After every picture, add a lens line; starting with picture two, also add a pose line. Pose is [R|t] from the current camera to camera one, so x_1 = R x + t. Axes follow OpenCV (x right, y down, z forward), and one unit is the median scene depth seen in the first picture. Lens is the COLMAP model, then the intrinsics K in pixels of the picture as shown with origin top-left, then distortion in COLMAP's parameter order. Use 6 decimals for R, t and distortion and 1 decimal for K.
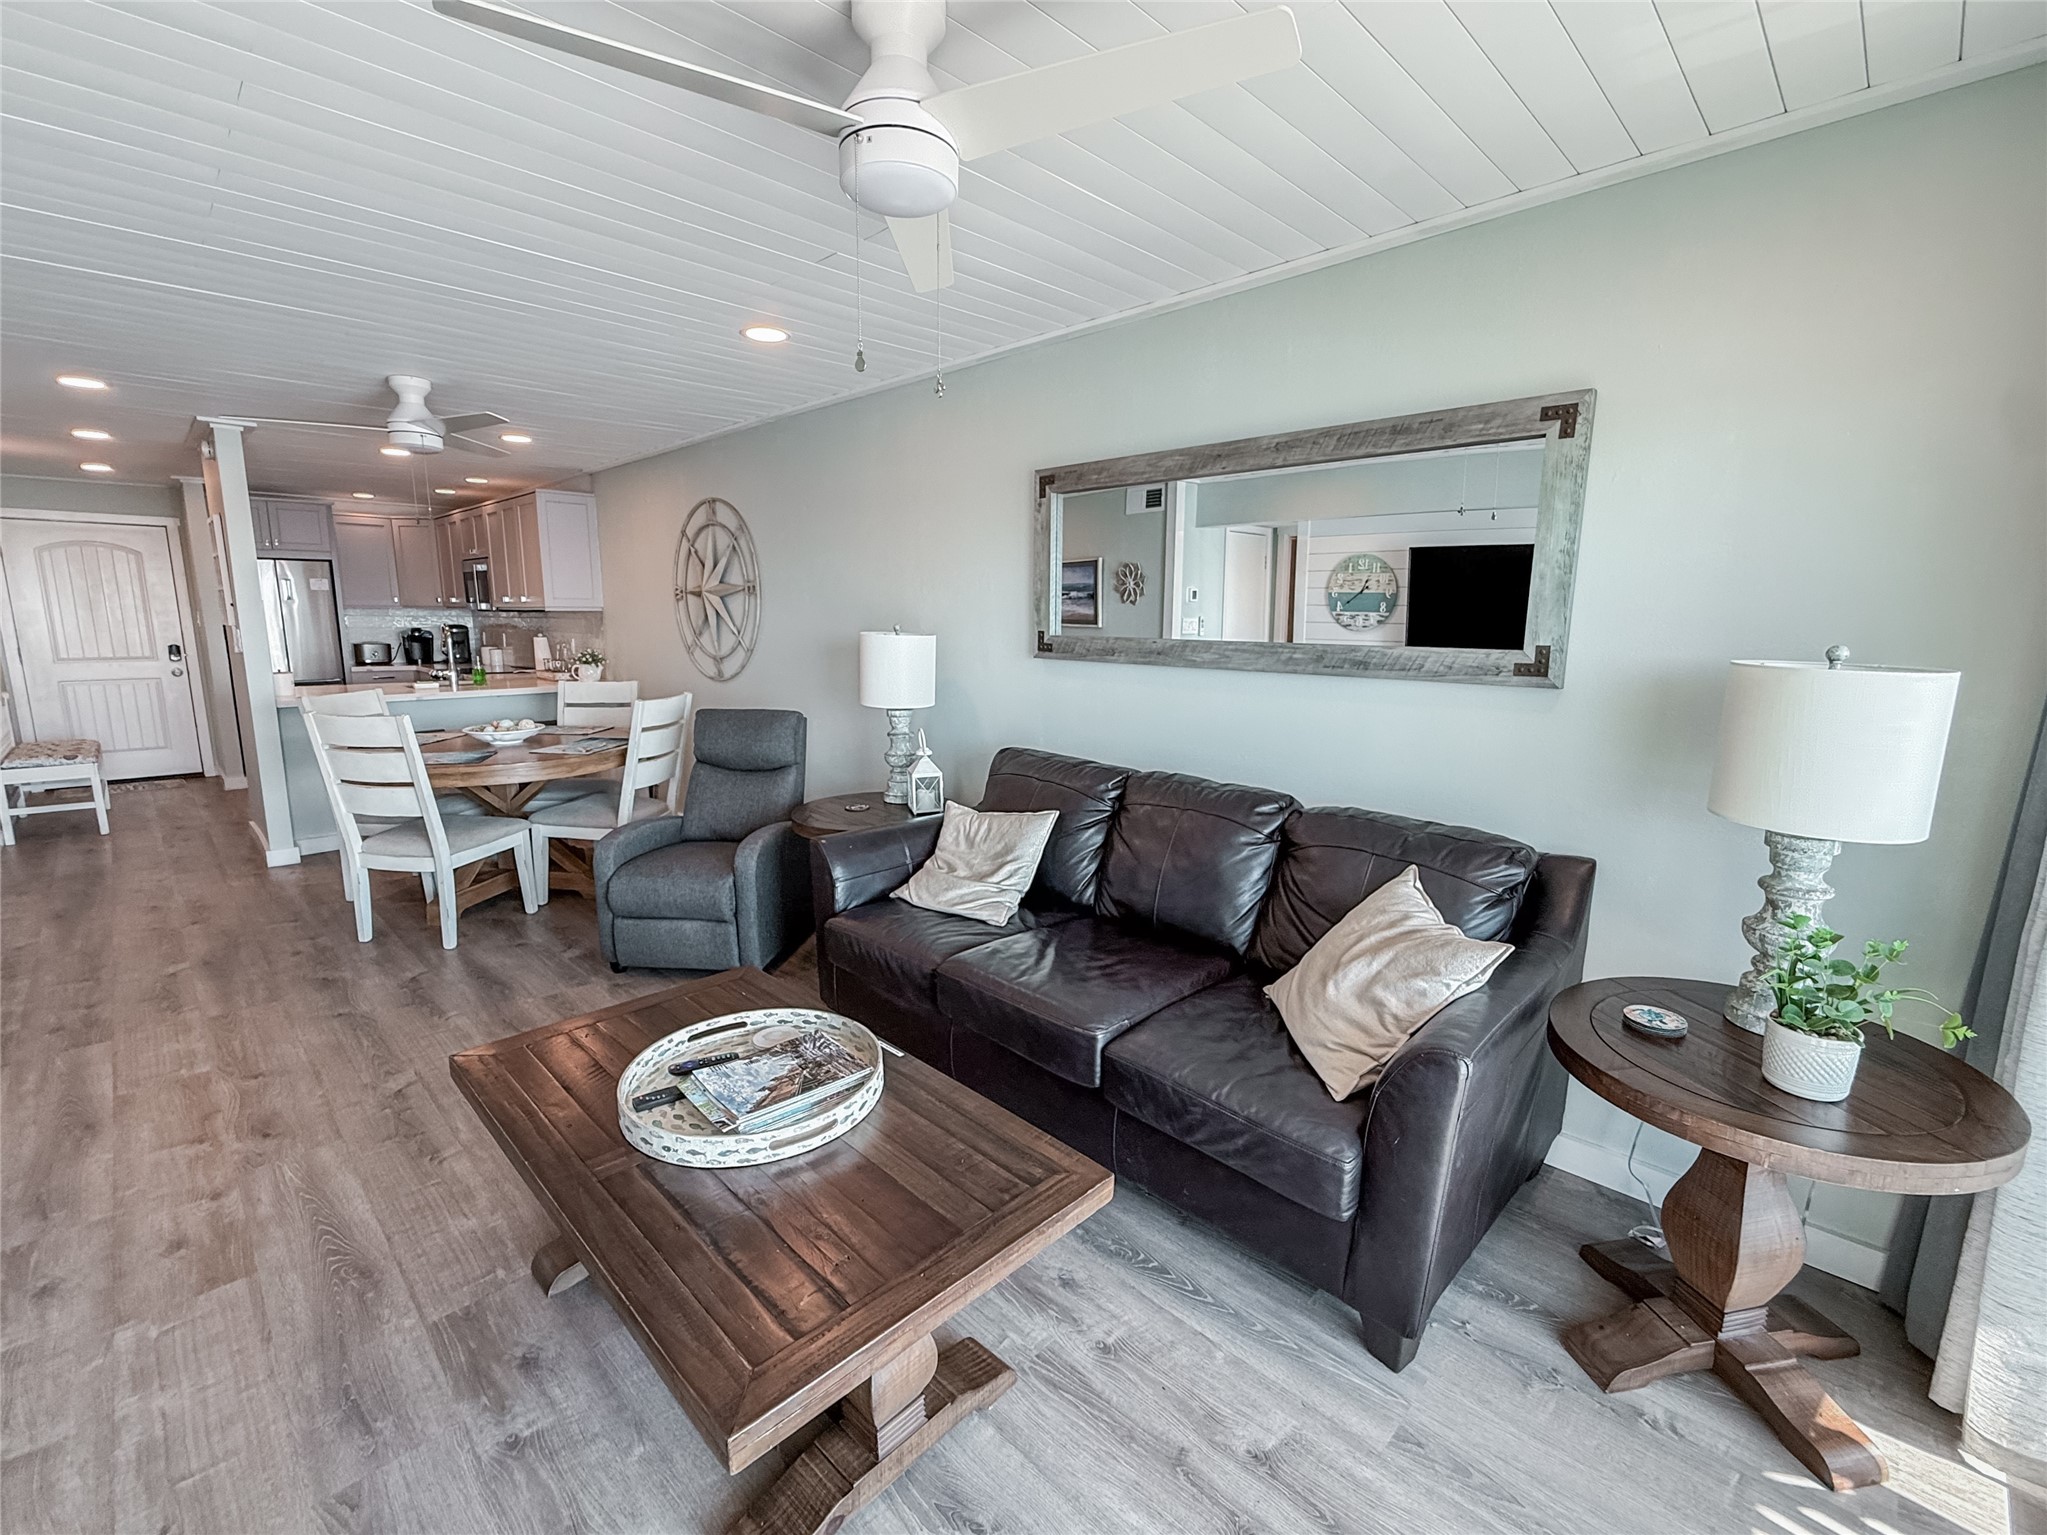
lens RADIAL K [[885.7, 0, 1026.5], [0, 885.7, 767.3], [0, 0, 1]] dist [-0.002074, -0.000504]
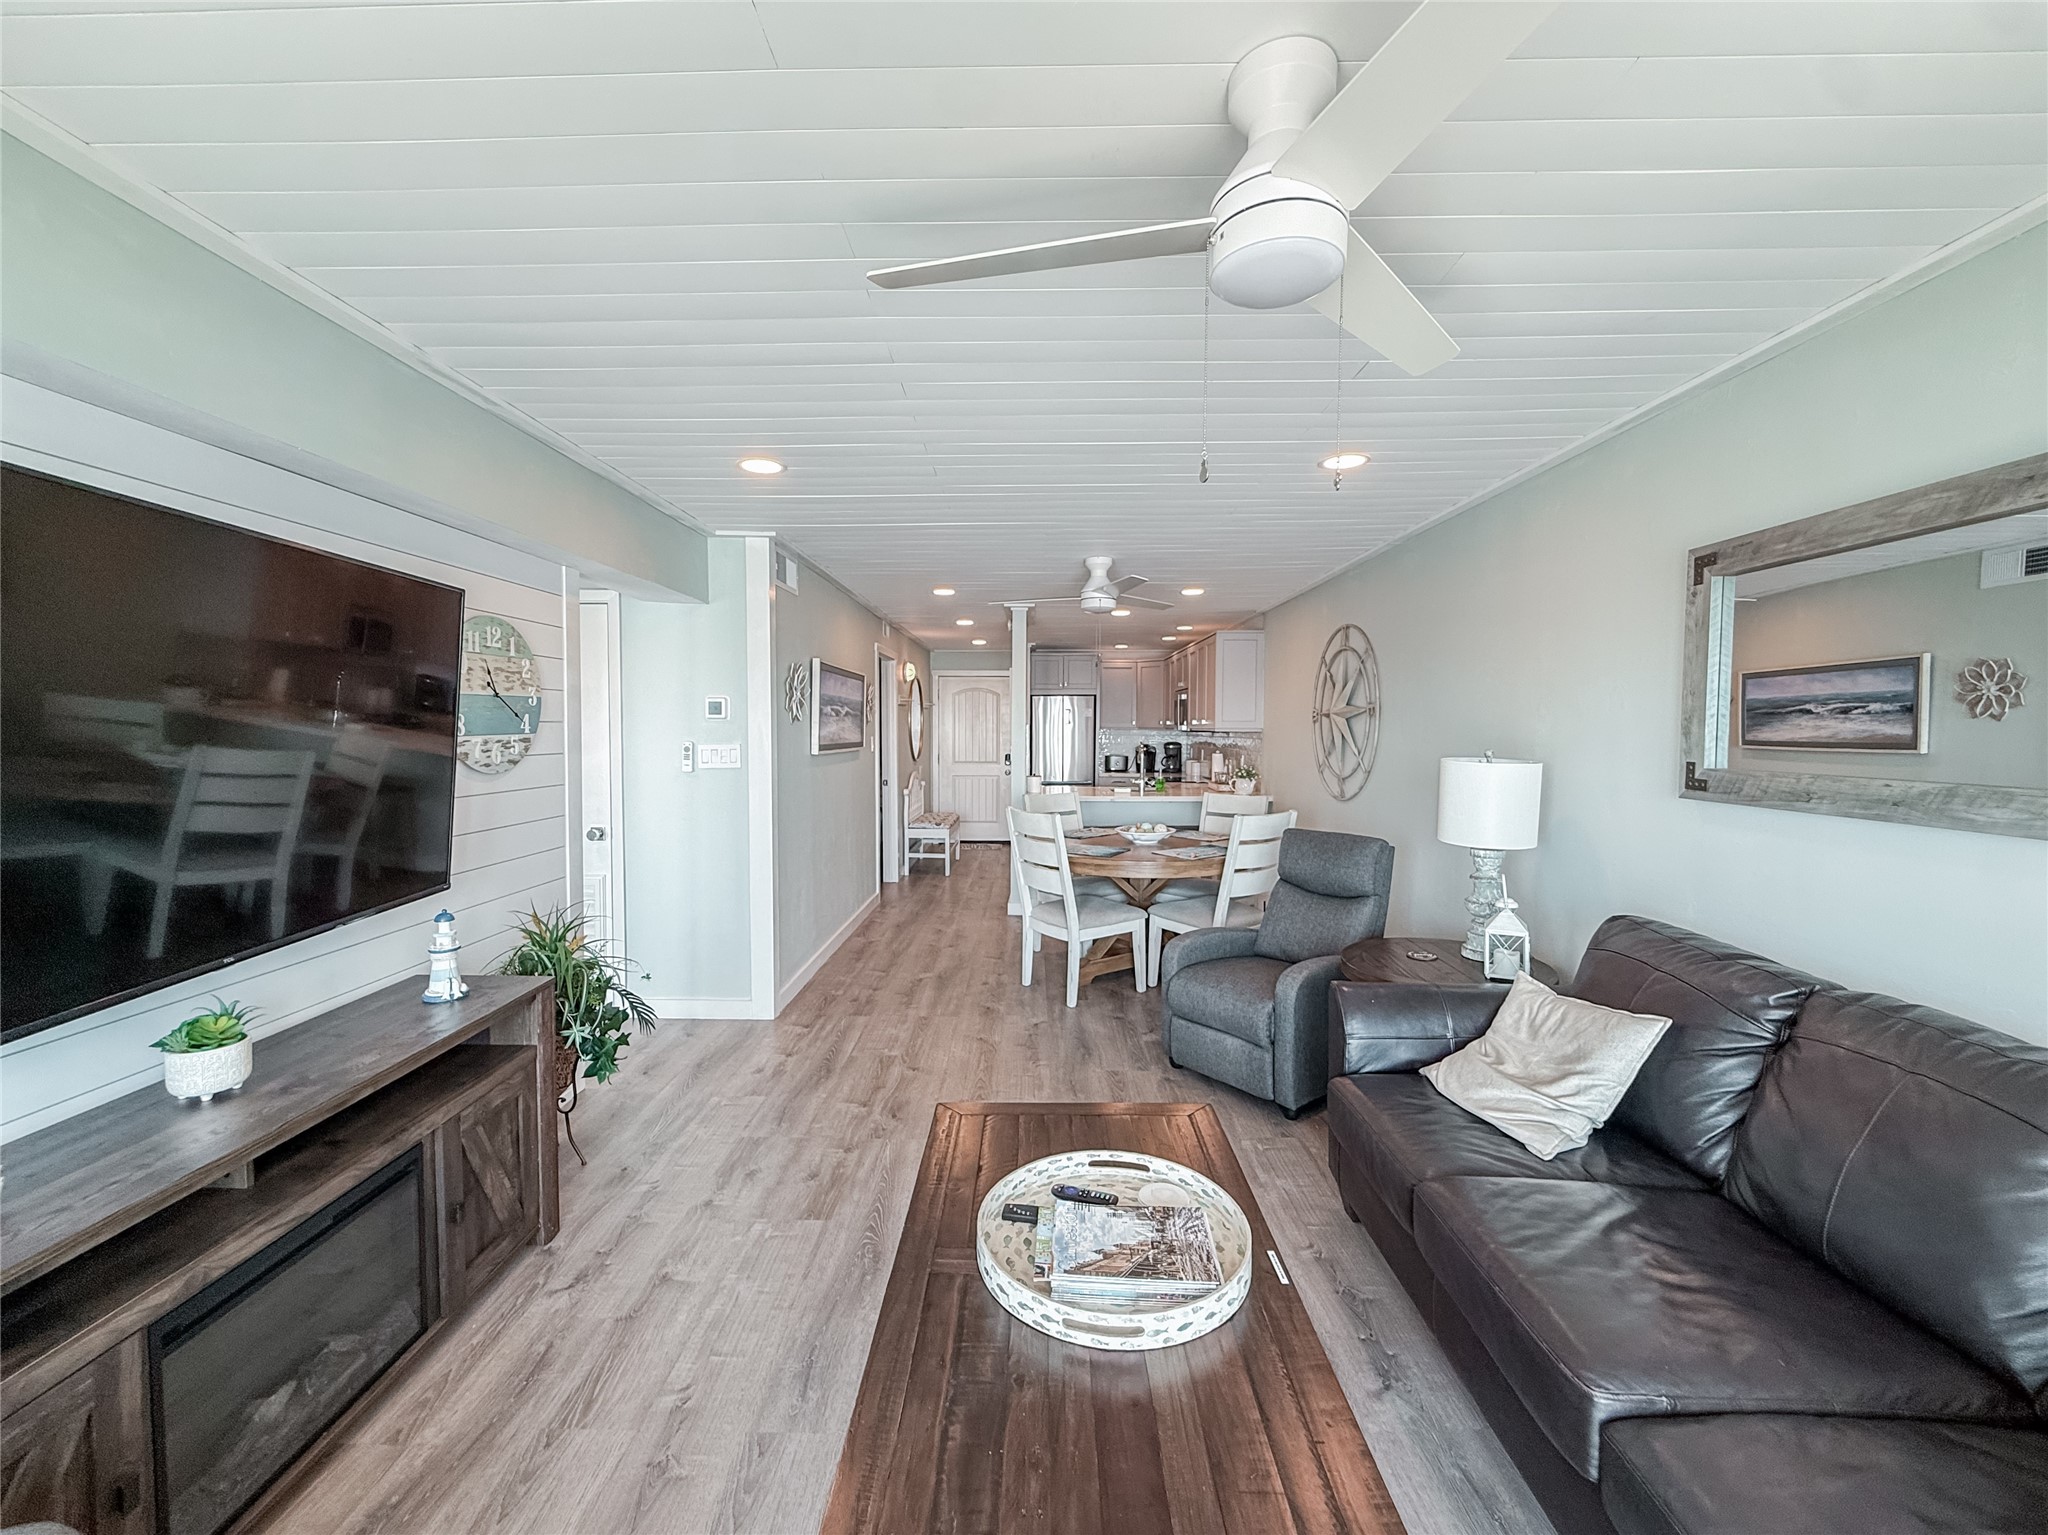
lens RADIAL K [[824.4, 0, 1019.4], [0, 824.4, 770.6], [0, 0, 1]] dist [0.000759, 0.000336]
pose [[0.691390, 0.032157, -0.721766, 0.125134], [-0.121212, 0.990012, -0.072002, -0.031125], [0.712241, 0.137269, 0.688382, 0.138577]]
